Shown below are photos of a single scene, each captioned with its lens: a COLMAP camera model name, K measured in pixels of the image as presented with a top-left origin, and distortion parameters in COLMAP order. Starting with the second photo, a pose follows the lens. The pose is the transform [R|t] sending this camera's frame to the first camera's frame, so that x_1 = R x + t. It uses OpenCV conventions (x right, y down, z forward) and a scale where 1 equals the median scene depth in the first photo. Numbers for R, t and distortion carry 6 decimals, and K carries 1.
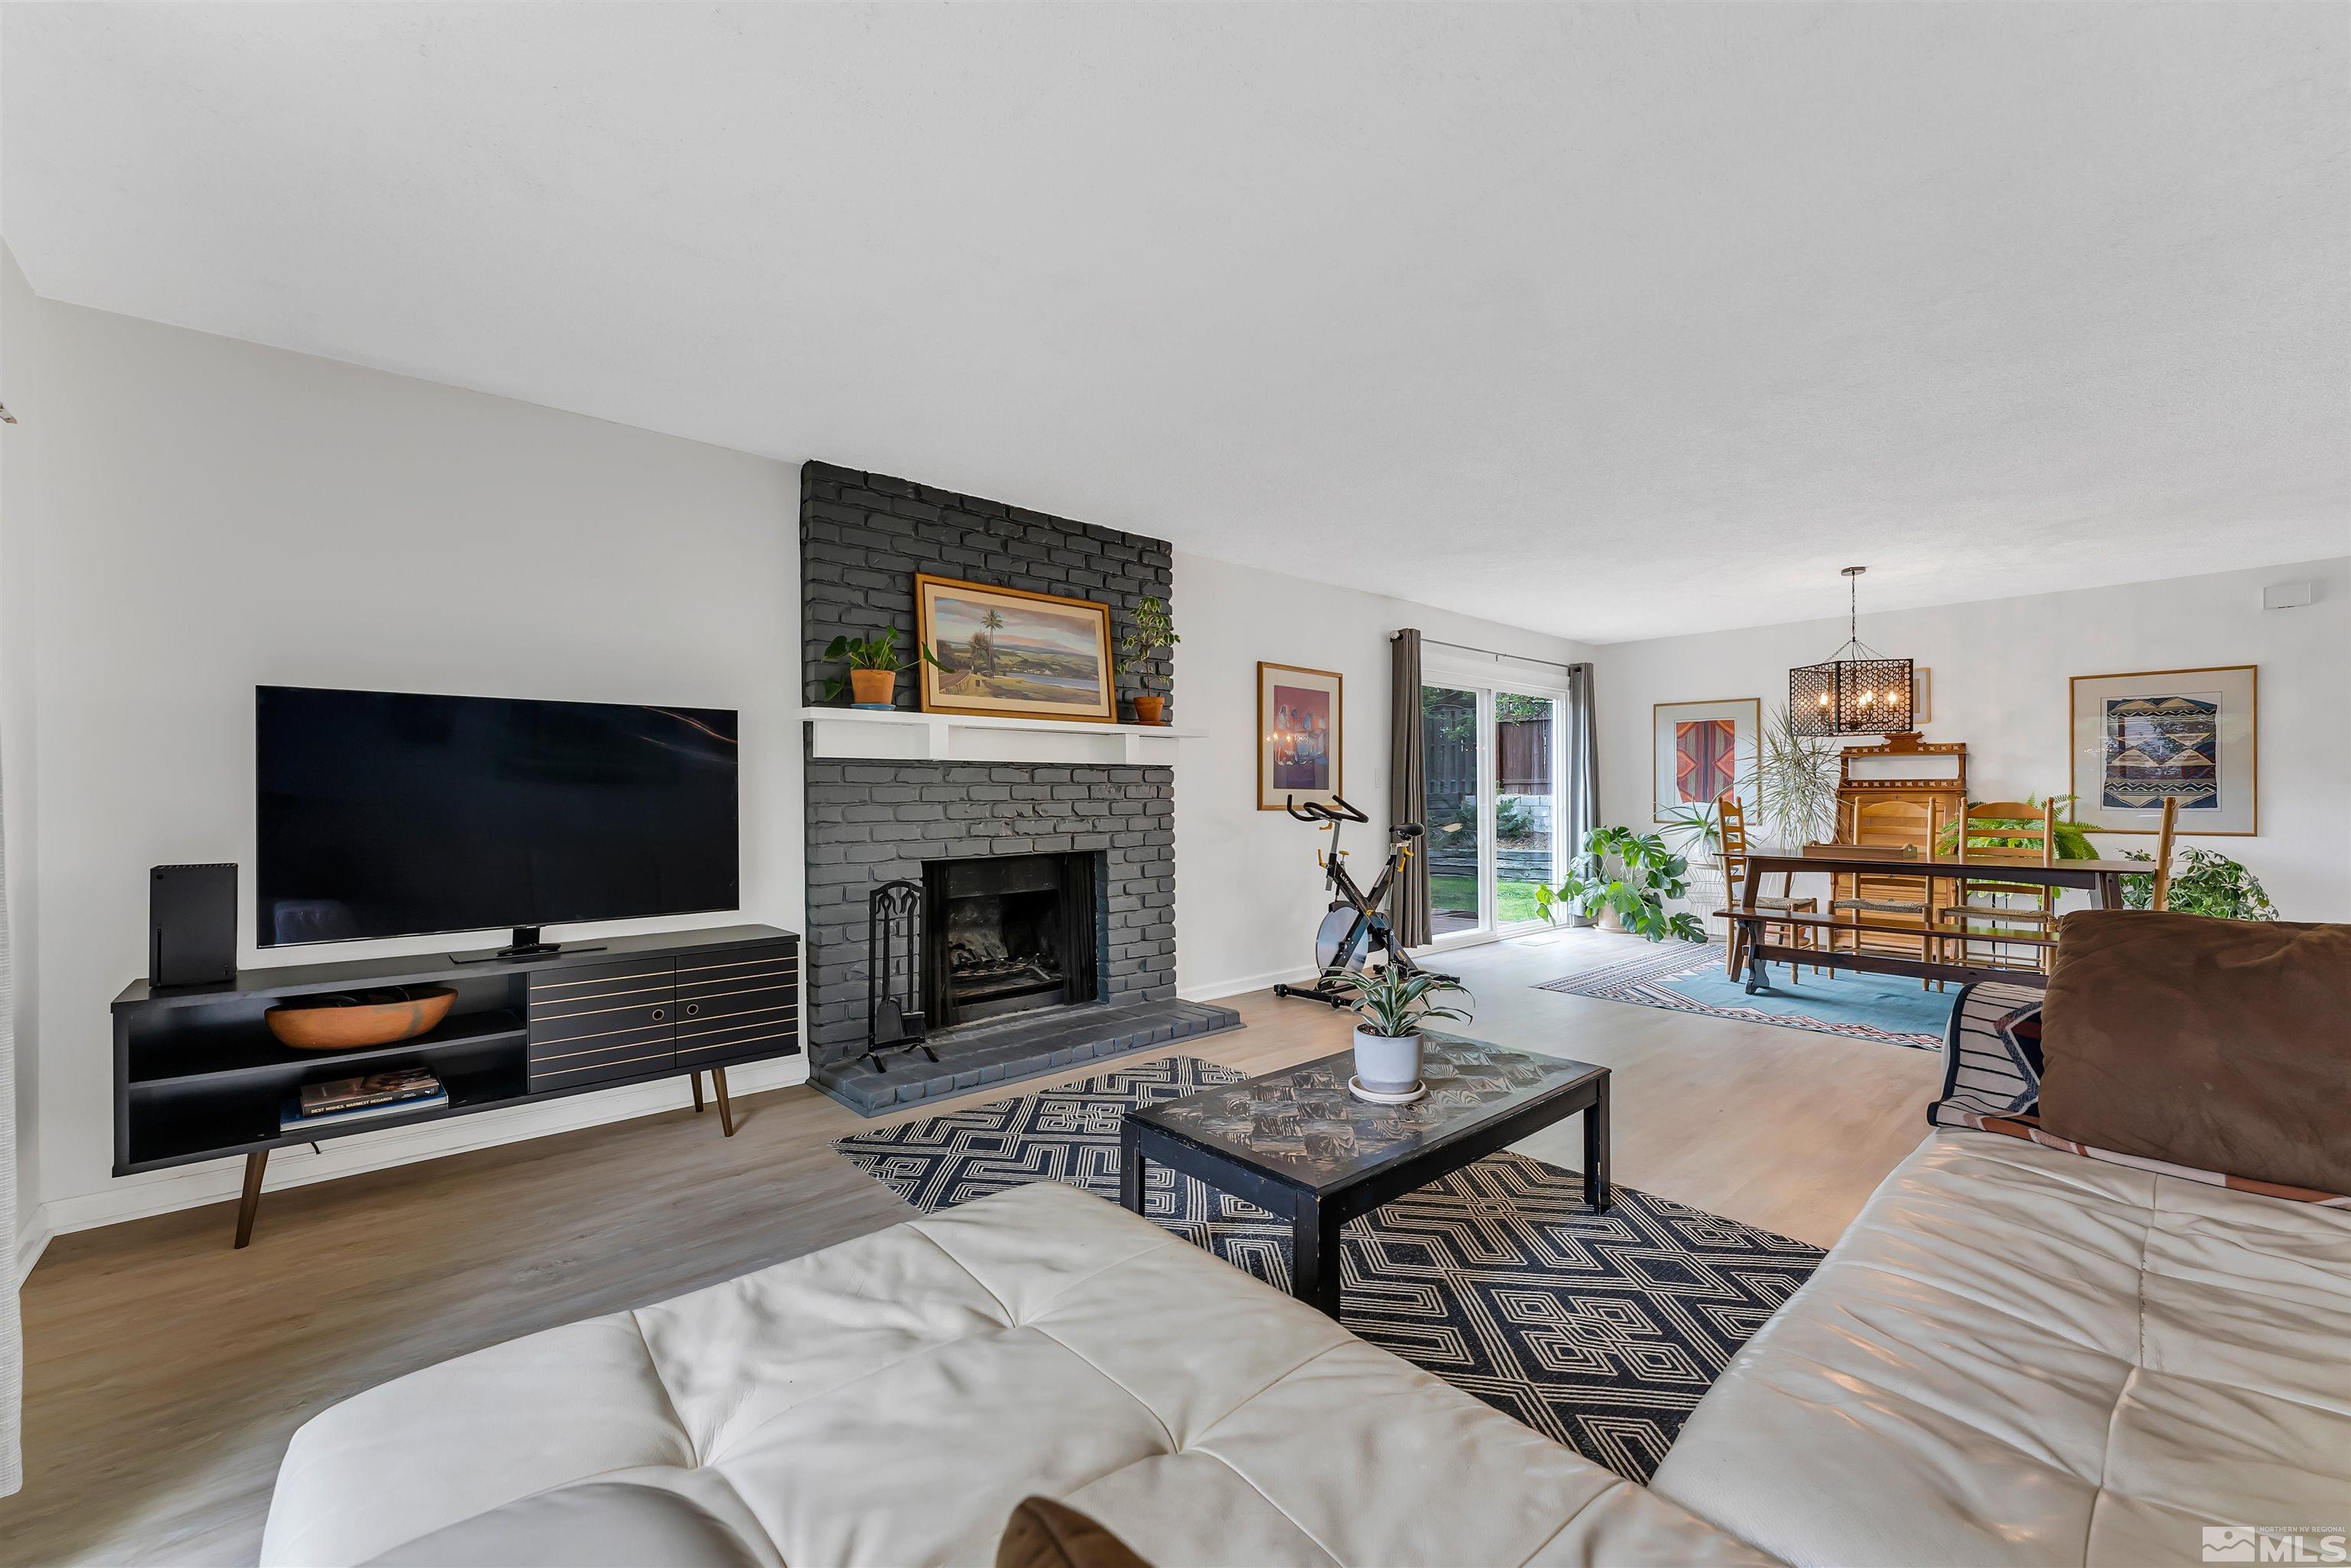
lens RADIAL K [[965.7, 0, 1166.3], [0, 965.7, 776.4], [0, 0, 1]] dist [-0.001425, 0.000034]
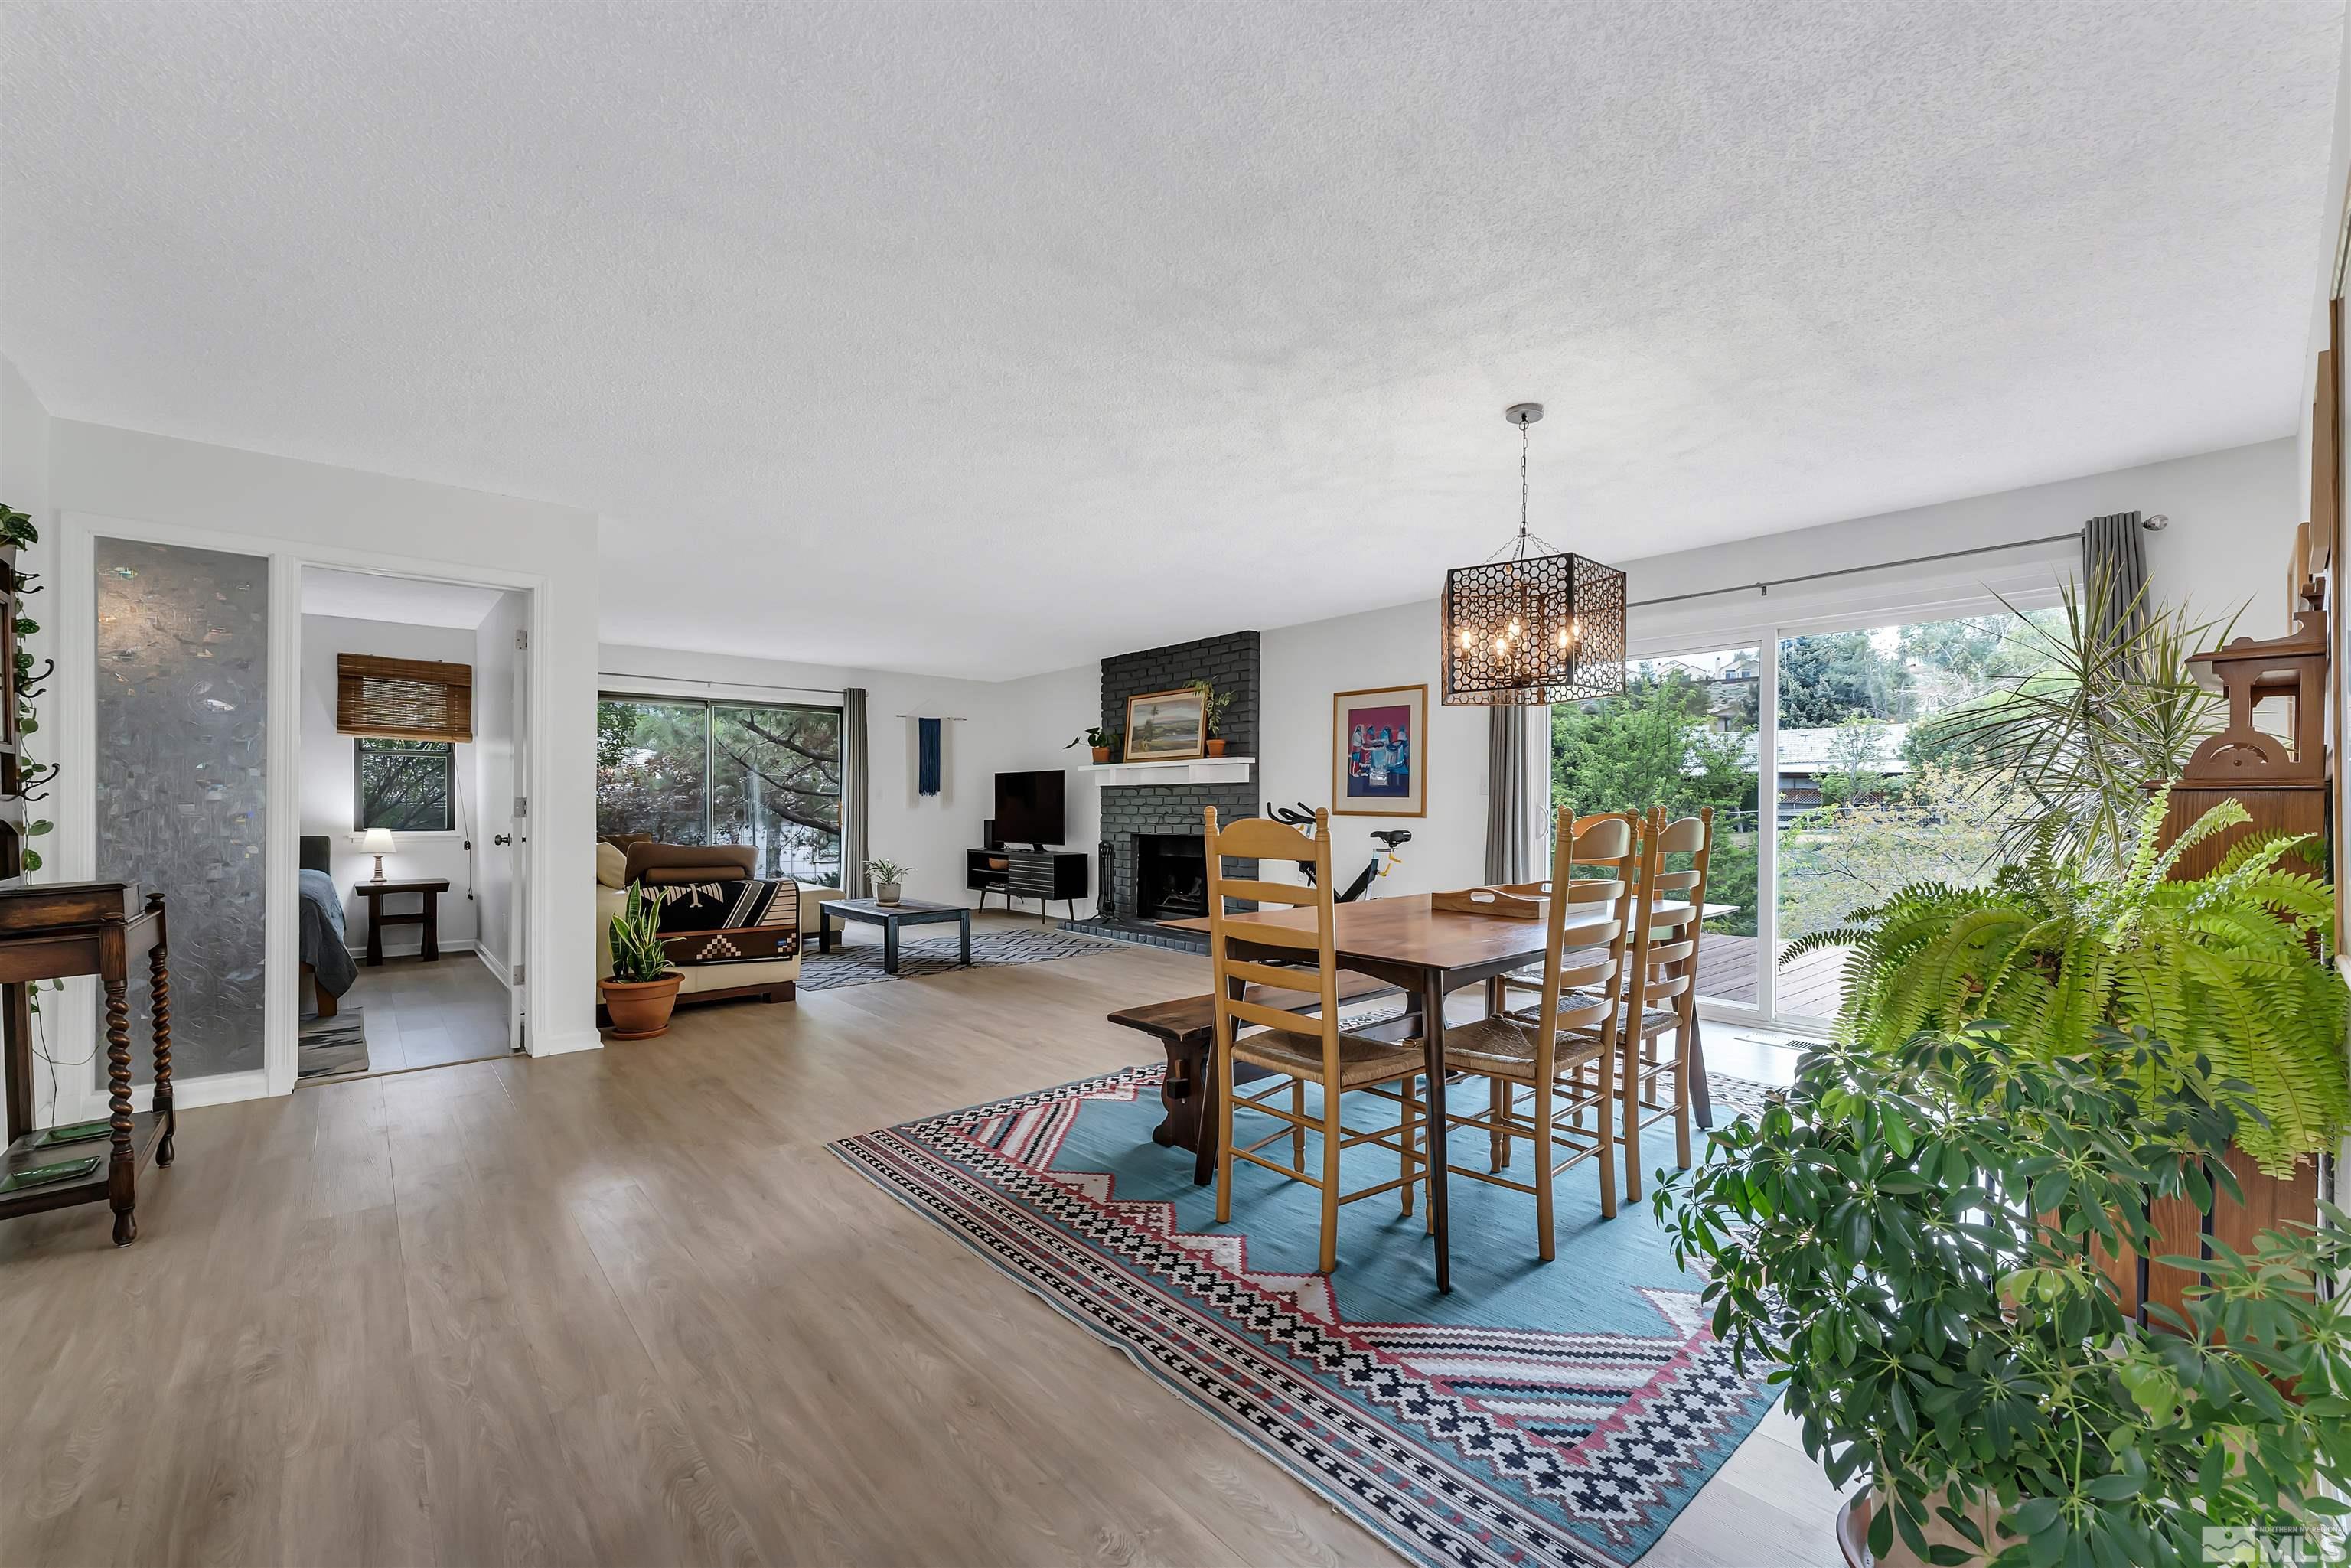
lens RADIAL K [[965.7, 0, 1161.0], [0, 965.7, 798.0], [0, 0, 1]] dist [-0.001425, 0.000034]
pose [[-0.040855, -0.000640, -0.999165, 1.631070], [0.018676, 0.999825, -0.001404, 0.013138], [0.998991, -0.018717, -0.040836, 1.023640]]
